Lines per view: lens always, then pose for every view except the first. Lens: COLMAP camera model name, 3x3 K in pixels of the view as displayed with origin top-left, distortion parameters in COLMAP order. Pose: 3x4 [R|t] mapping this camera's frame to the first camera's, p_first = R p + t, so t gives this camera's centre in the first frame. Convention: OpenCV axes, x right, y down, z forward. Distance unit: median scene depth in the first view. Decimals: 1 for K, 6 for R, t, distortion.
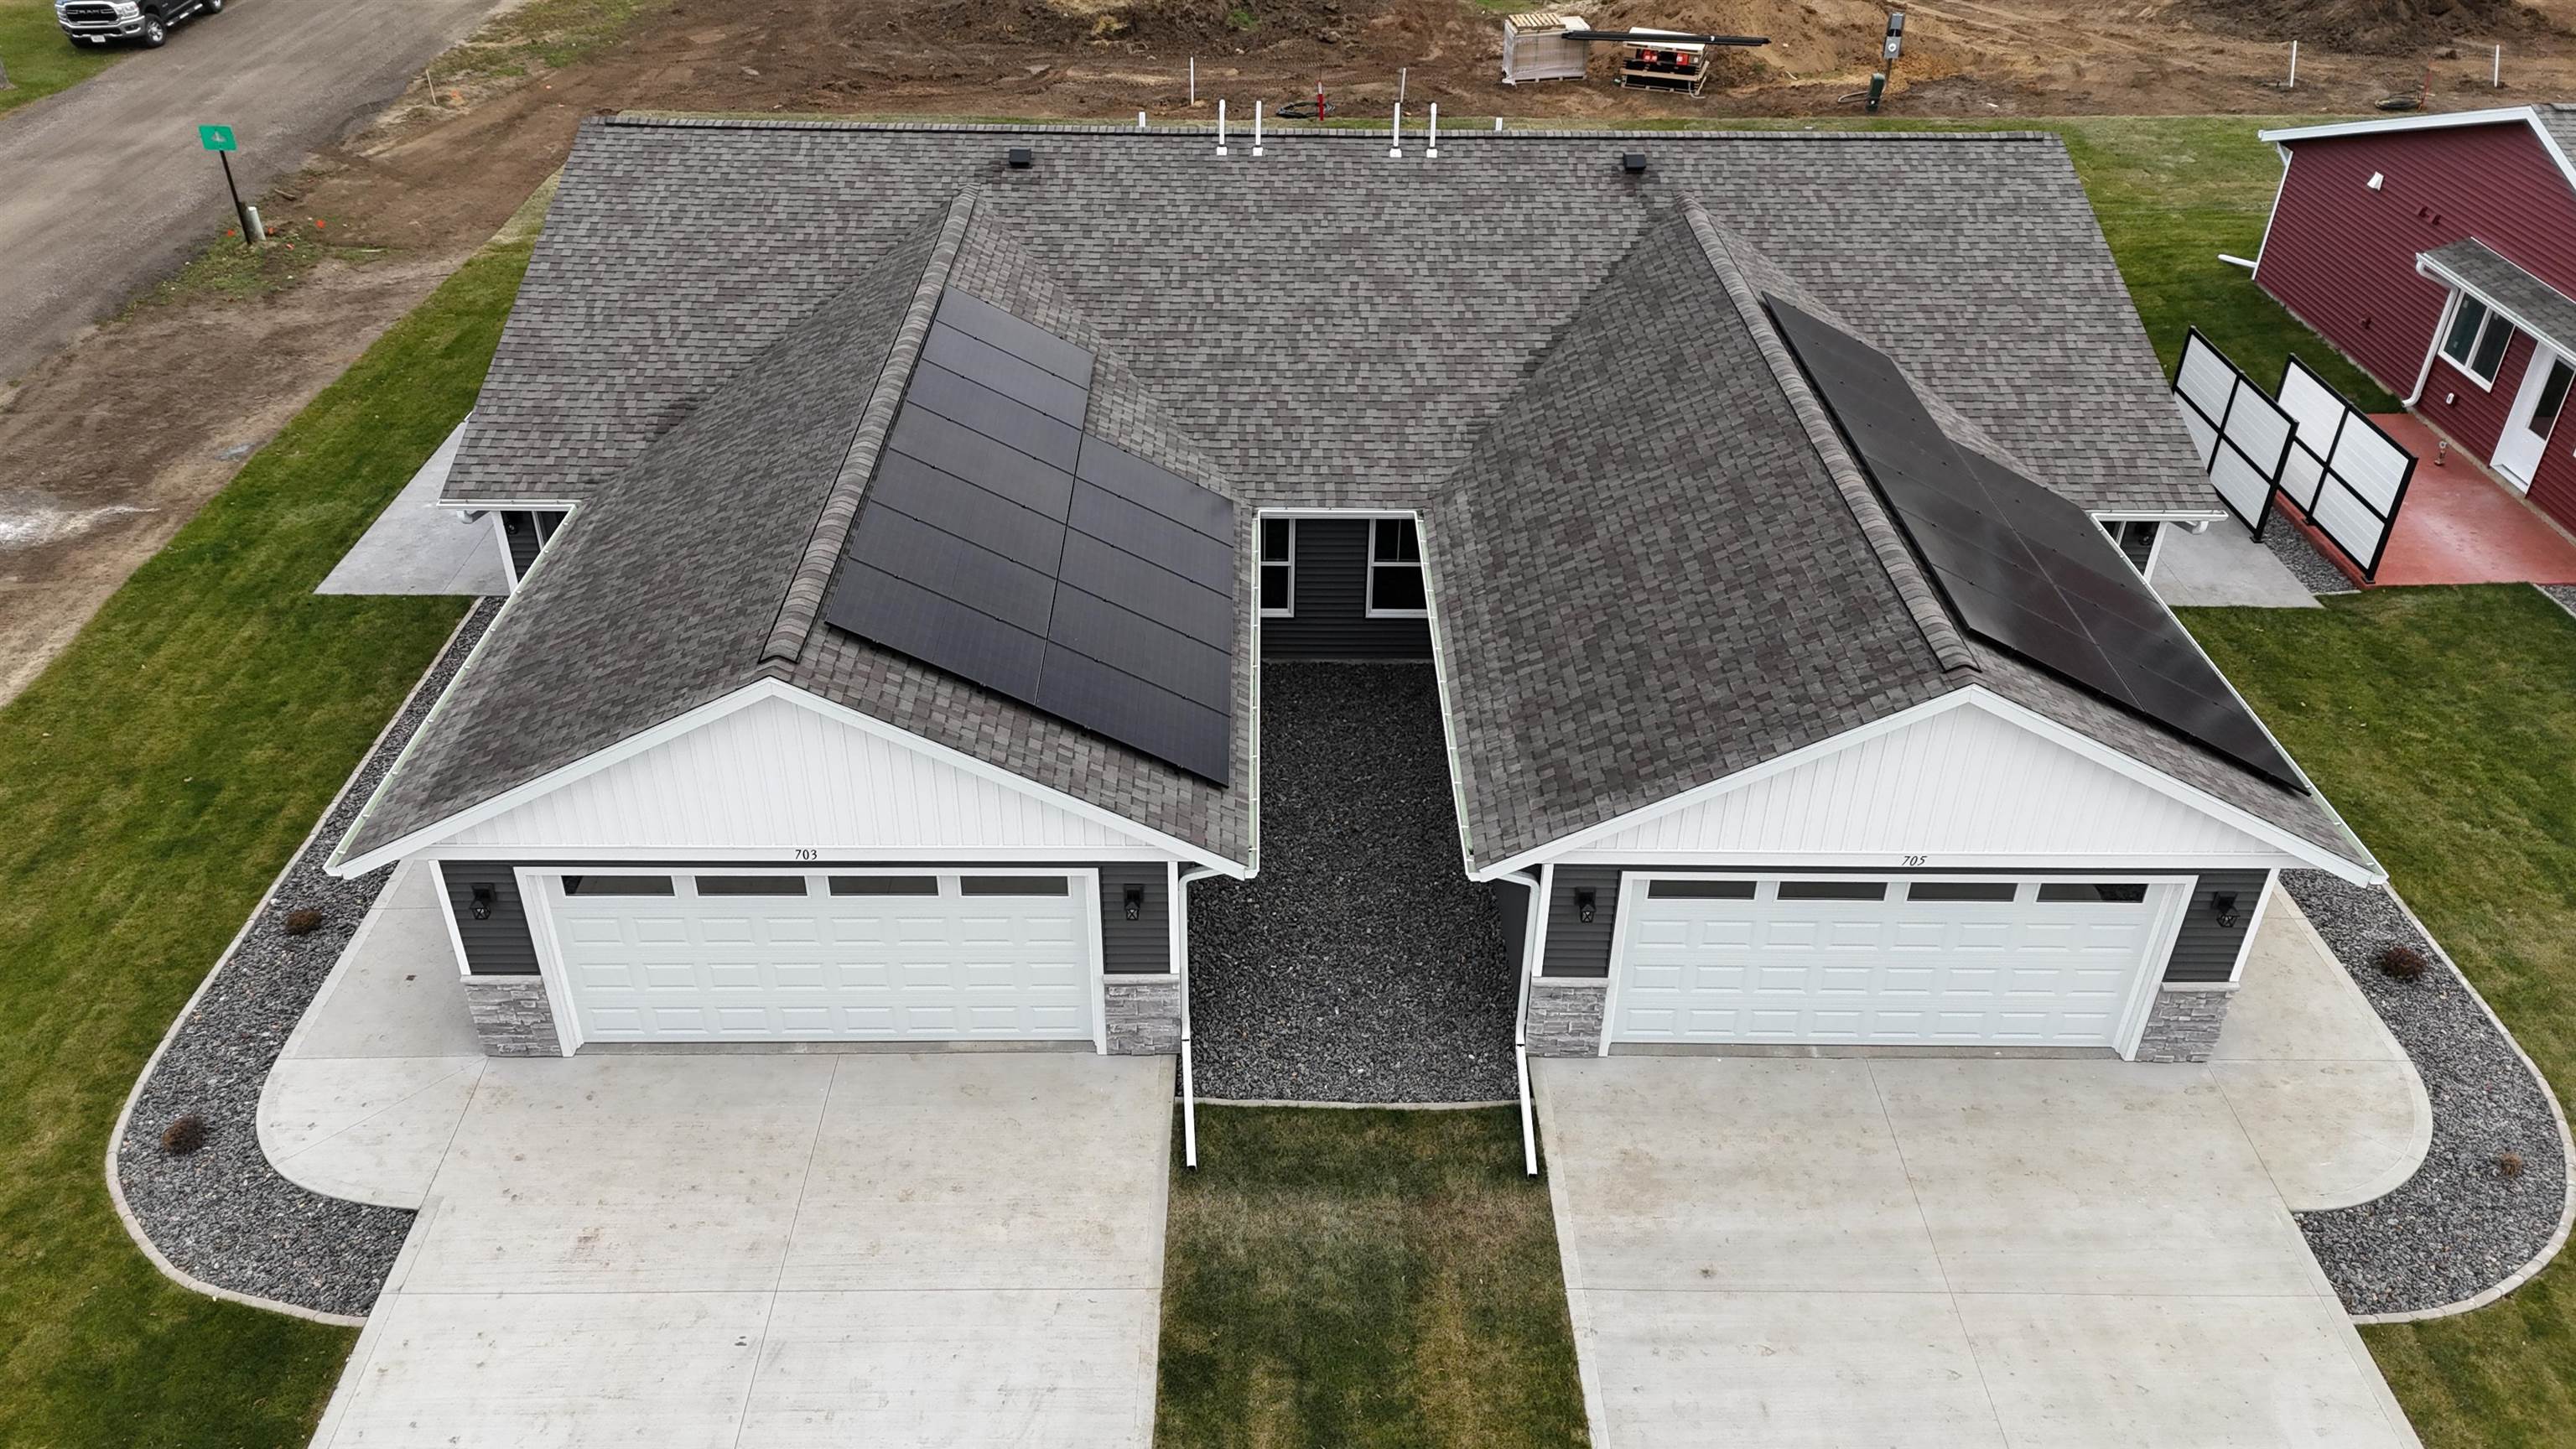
lens RADIAL K [[1892.5, 0, 1297.5], [0, 1892.5, 710.2], [0, 0, 1]] dist [0.091842, -0.099039]
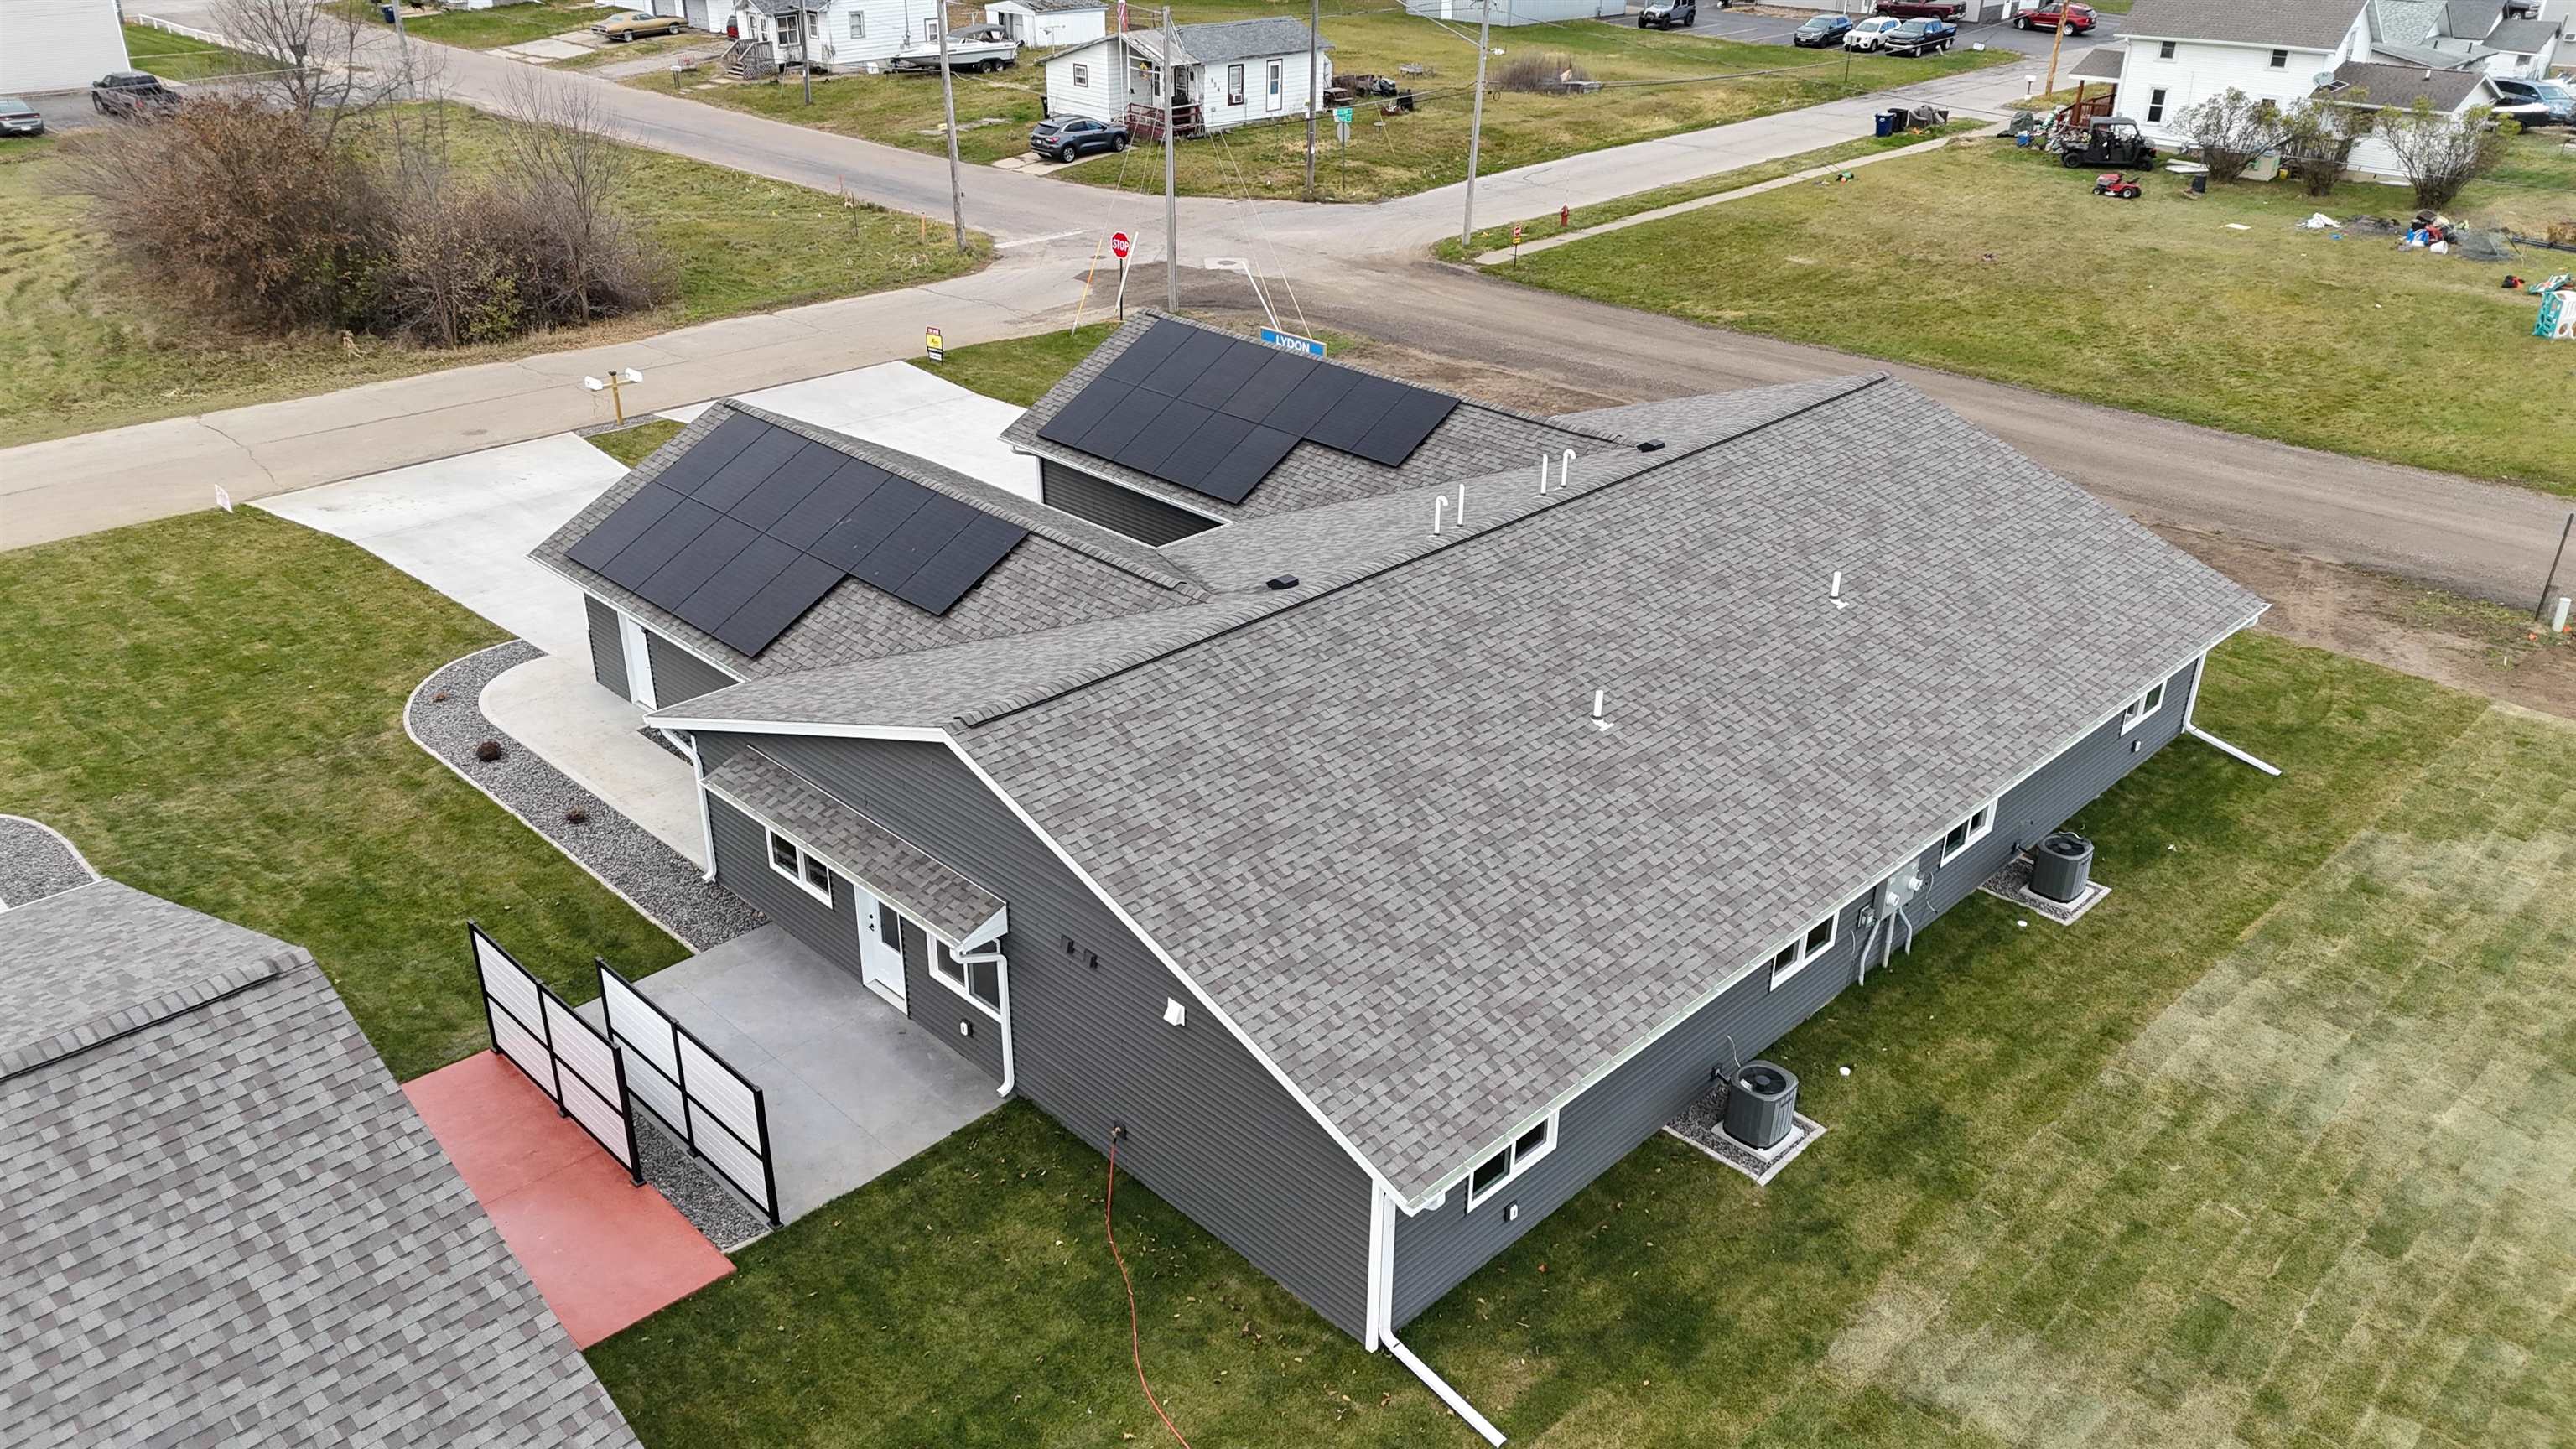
lens RADIAL K [[1883.1, 0, 1297.2], [0, 1883.1, 714.7], [0, 0, 1]] dist [0.096420, -0.104674]
pose [[-0.710721, 0.291833, -0.640085, 1.223057], [-0.398087, 0.583344, 0.707981, -1.415148], [0.580002, 0.757986, -0.298420, 2.037709]]
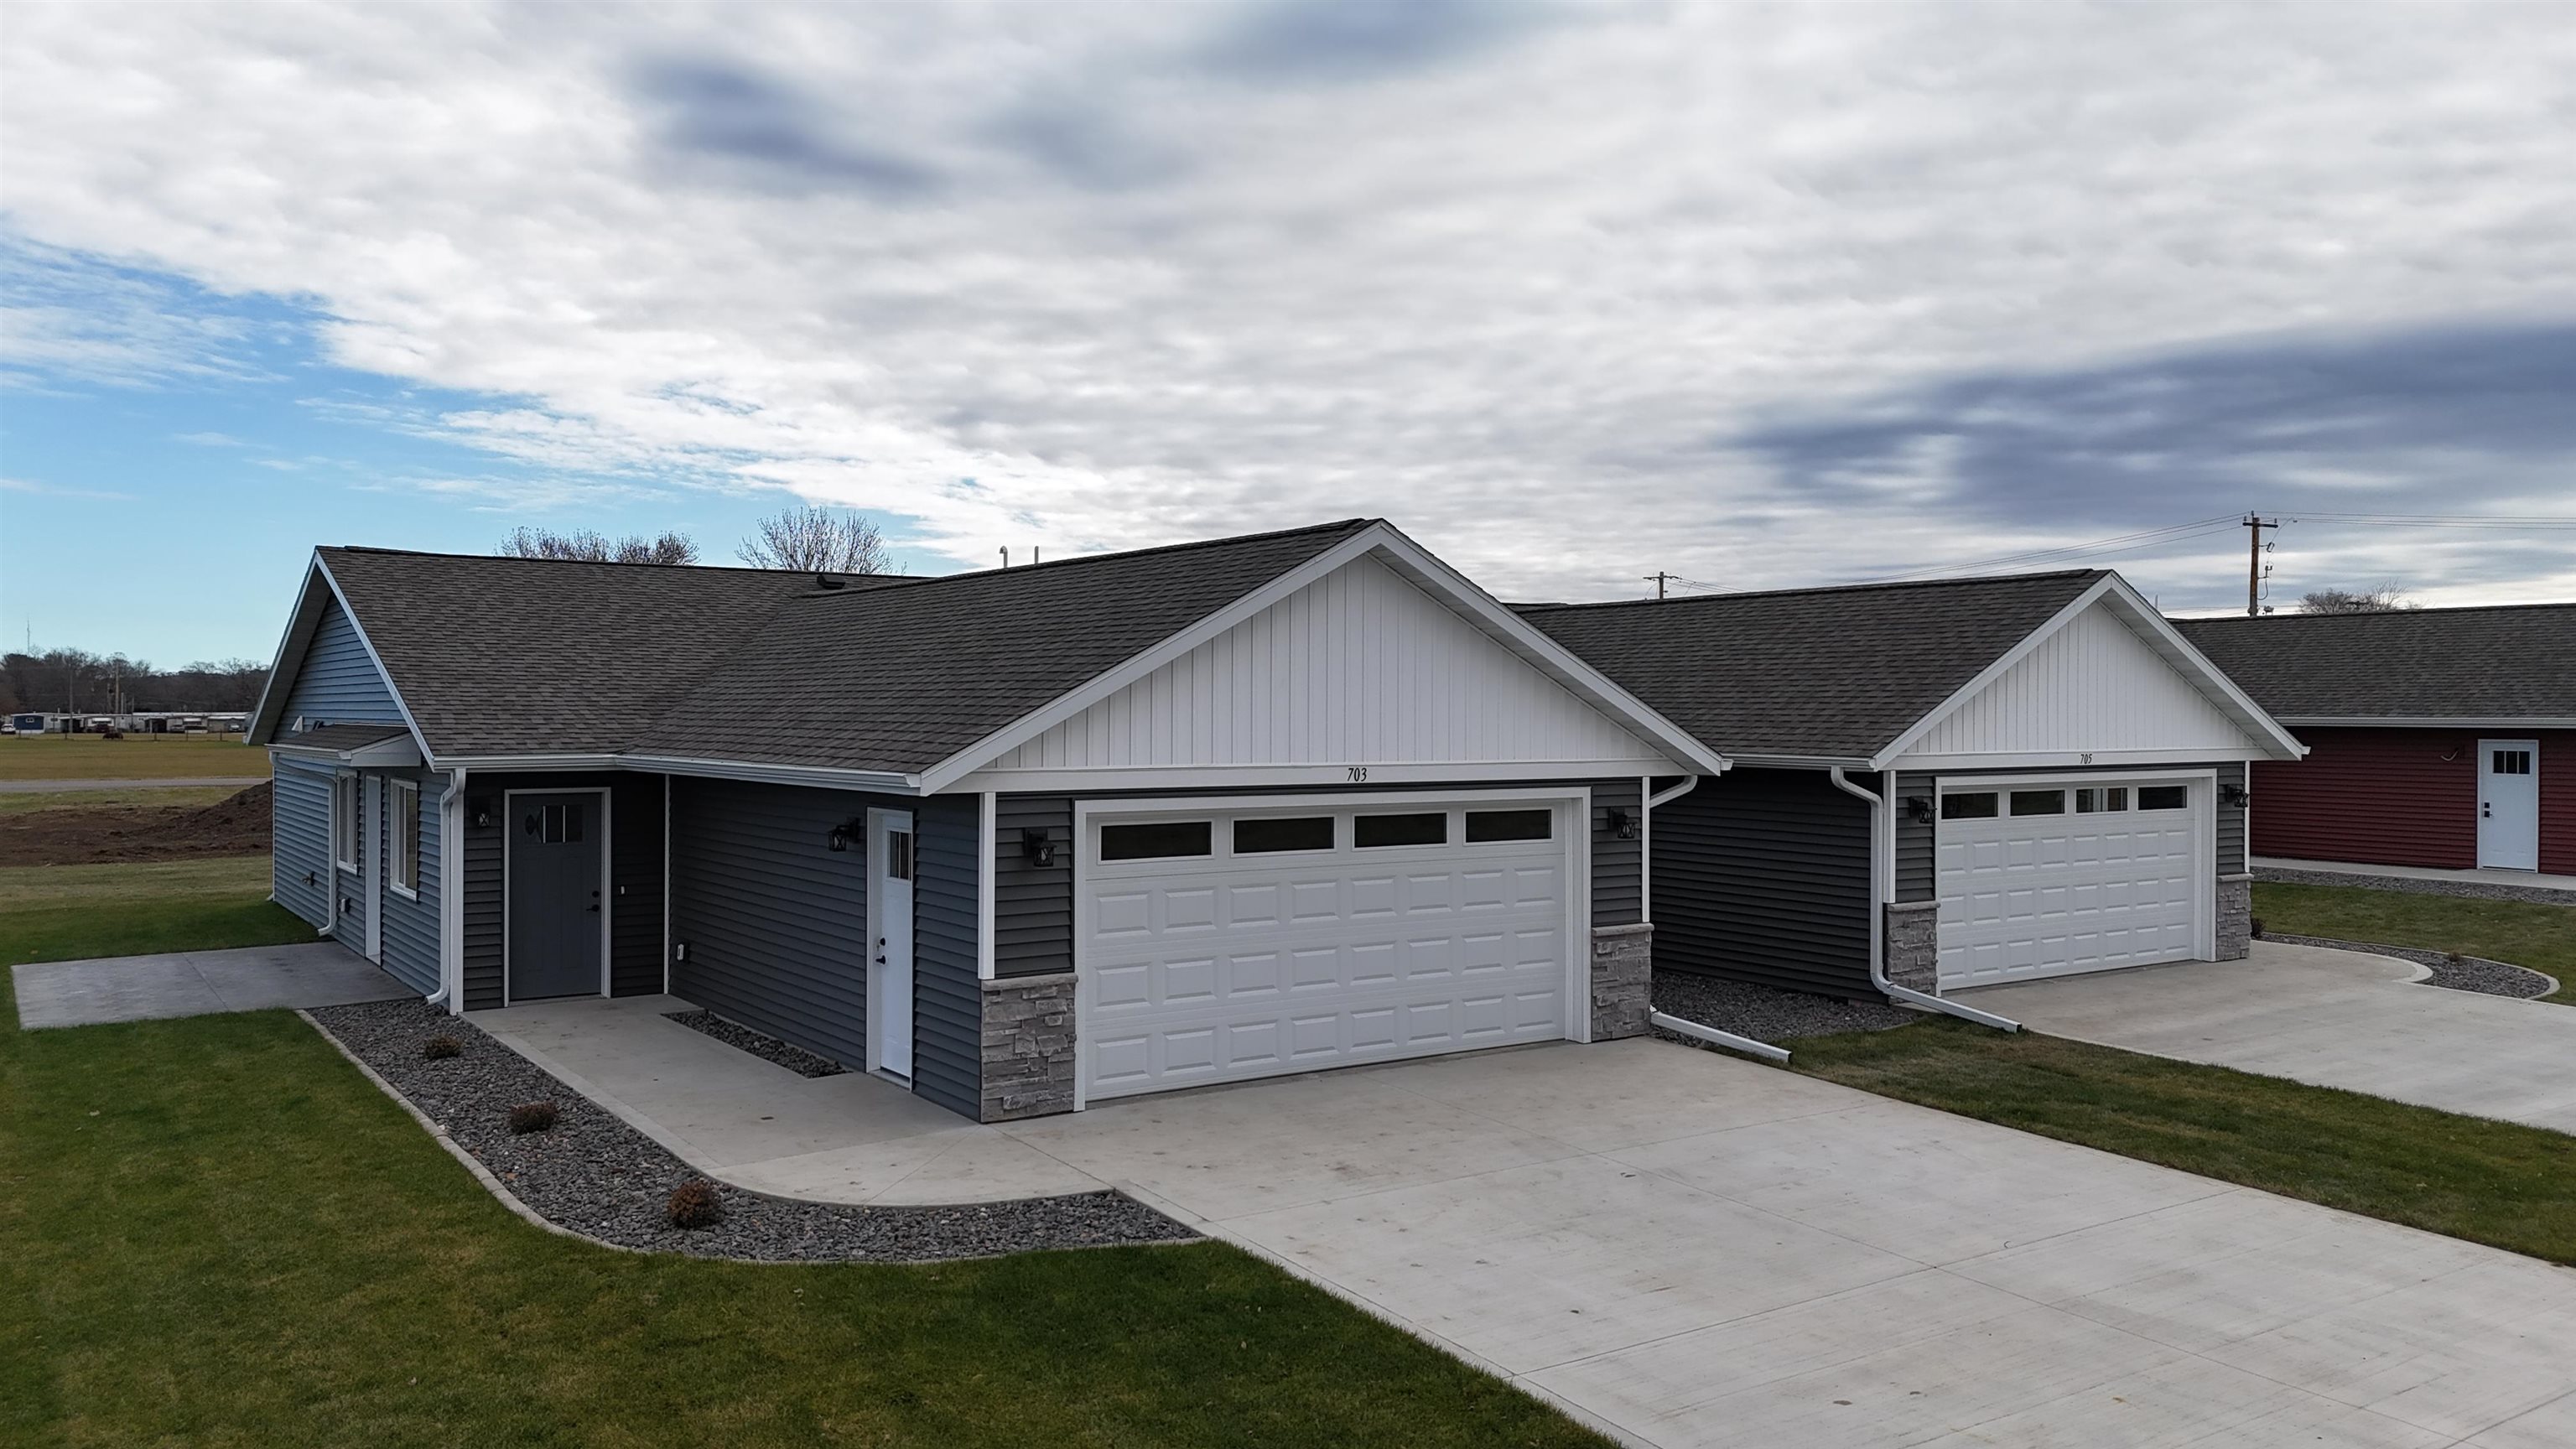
lens RADIAL K [[1892.5, 0, 1297.5], [0, 1892.5, 710.2], [0, 0, 1]] dist [0.091842, -0.099039]
pose [[0.824985, -0.012615, 0.565014, -0.754786], [0.316835, 0.838193, -0.443900, 0.421794], [-0.467991, 0.545227, 0.695494, 0.354395]]
